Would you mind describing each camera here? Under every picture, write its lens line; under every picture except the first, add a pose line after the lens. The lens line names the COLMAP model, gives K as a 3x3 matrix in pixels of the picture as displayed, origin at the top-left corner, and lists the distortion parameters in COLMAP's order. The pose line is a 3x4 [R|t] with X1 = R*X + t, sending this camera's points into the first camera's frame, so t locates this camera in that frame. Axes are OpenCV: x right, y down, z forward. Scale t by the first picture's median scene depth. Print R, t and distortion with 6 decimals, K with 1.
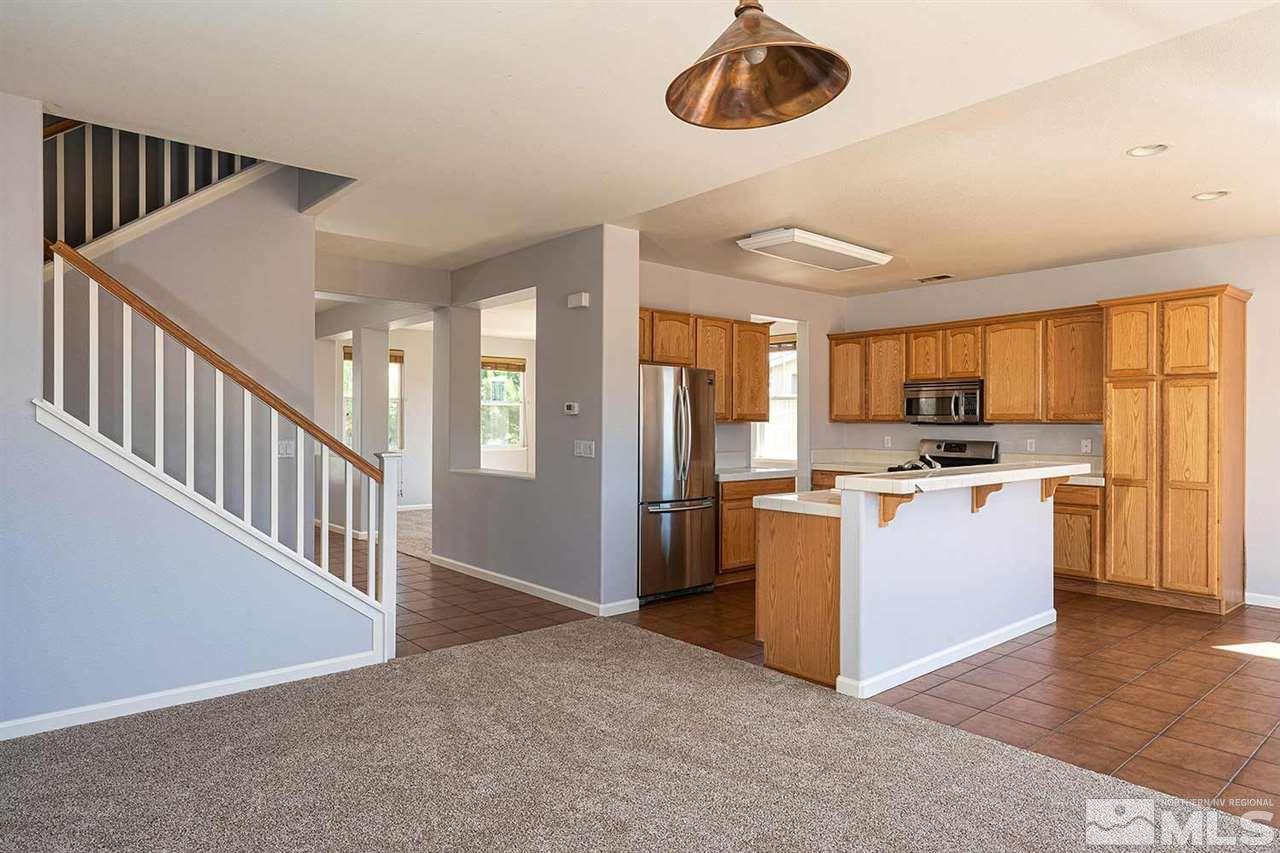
lens RADIAL K [[765.3, 0, 640.0], [0, 765.3, 426.5], [0, 0, 1]] dist [0.038996, -0.023833]
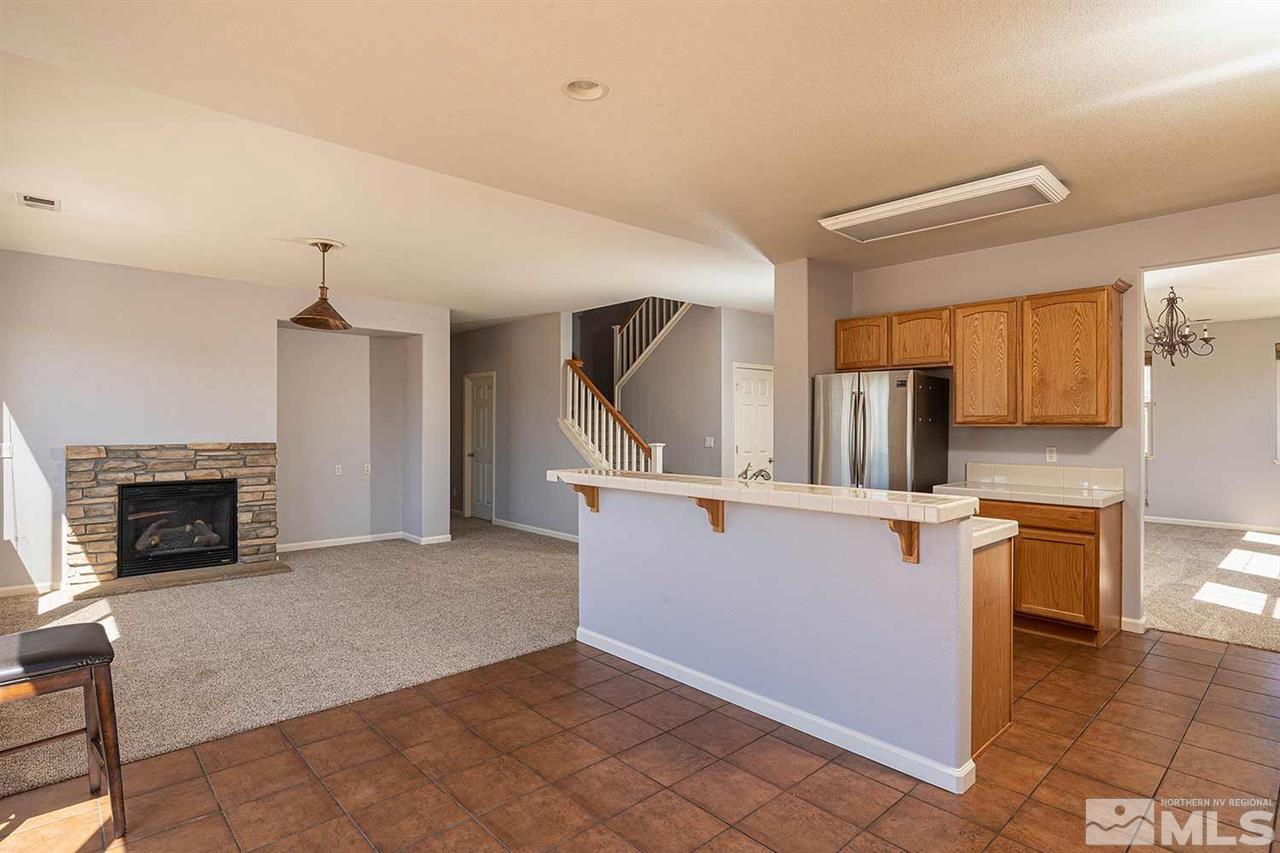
lens RADIAL K [[625.2, 0, 640.0], [0, 625.2, 426.5], [0, 0, 1]] dist [-0.003207, -0.000149]
pose [[0.039778, -0.001872, -0.999207, 0.785127], [-0.006285, 0.999978, -0.002124, -0.003005], [0.999189, 0.006365, 0.039765, 0.618126]]
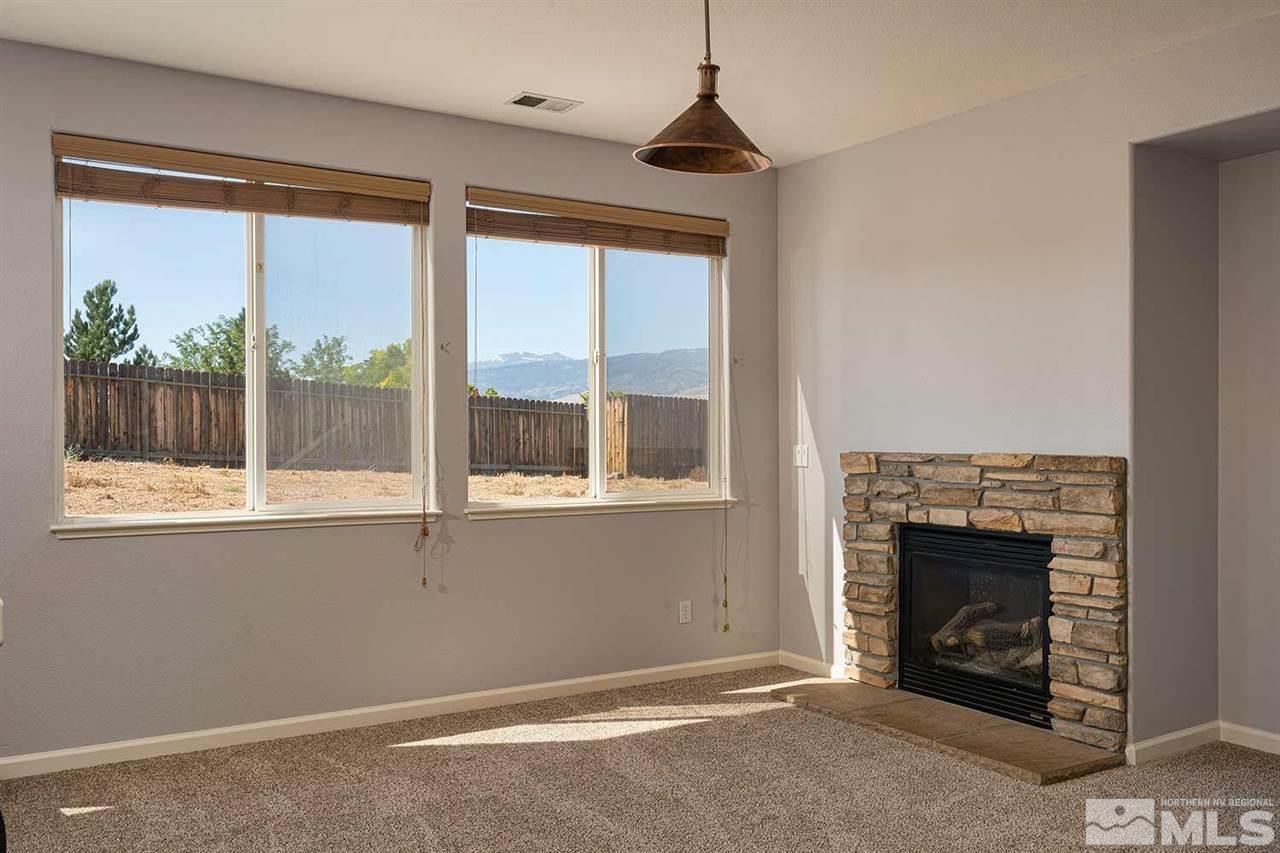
lens RADIAL K [[1098.6, 0, 644.9], [0, 1098.6, 443.6], [0, 0, 1]] dist [0.007426, -0.001867]
pose [[-0.990314, -0.002263, 0.138825, -0.001102], [-0.000037, 0.999871, 0.016031, 0.004492], [-0.138843, 0.015871, -0.990187, 0.797454]]
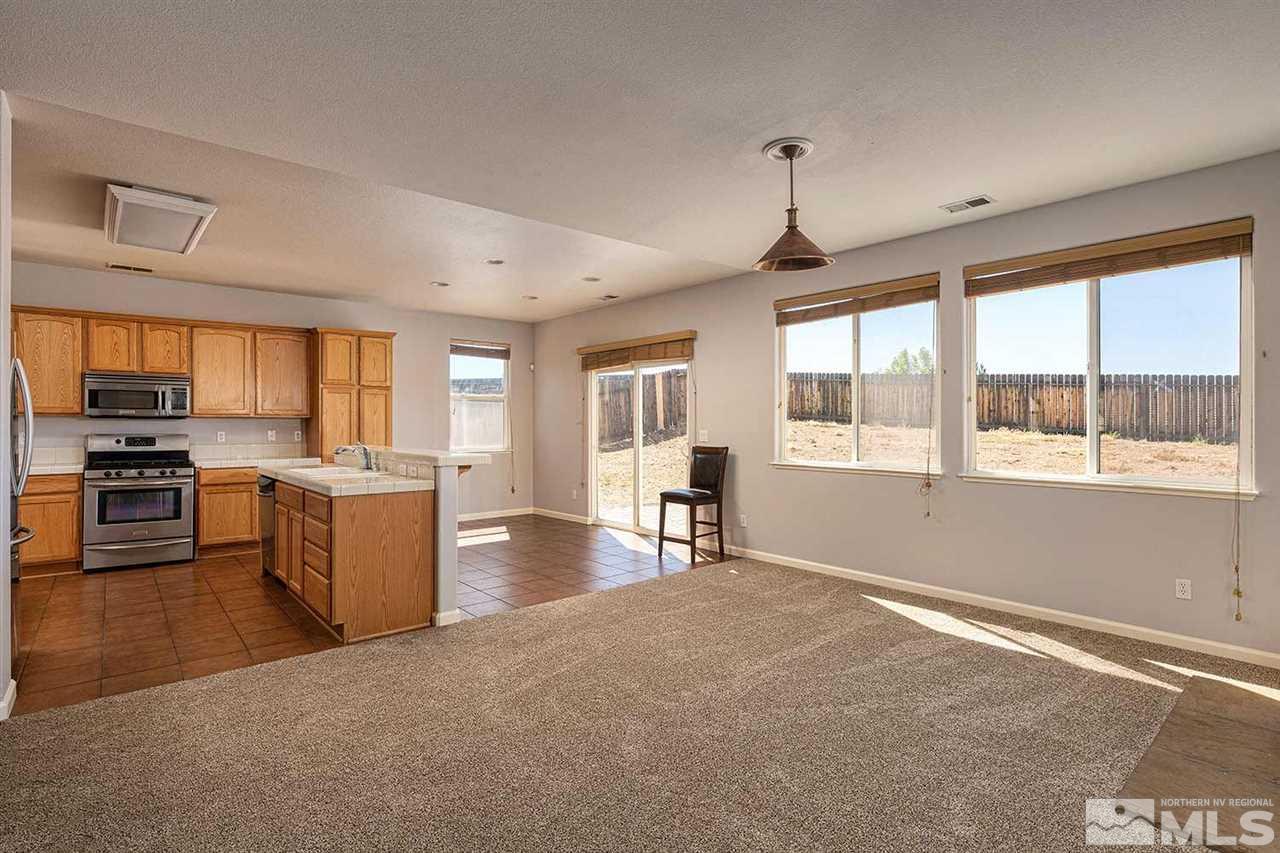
lens RADIAL K [[625.2, 0, 640.0], [0, 625.2, 426.5], [0, 0, 1]] dist [-0.003207, -0.000149]
pose [[-0.000843, -0.006248, 0.999980, -0.460683], [0.003041, 0.999976, 0.006251, 0.005466], [-0.999995, 0.003046, -0.000824, 0.399783]]
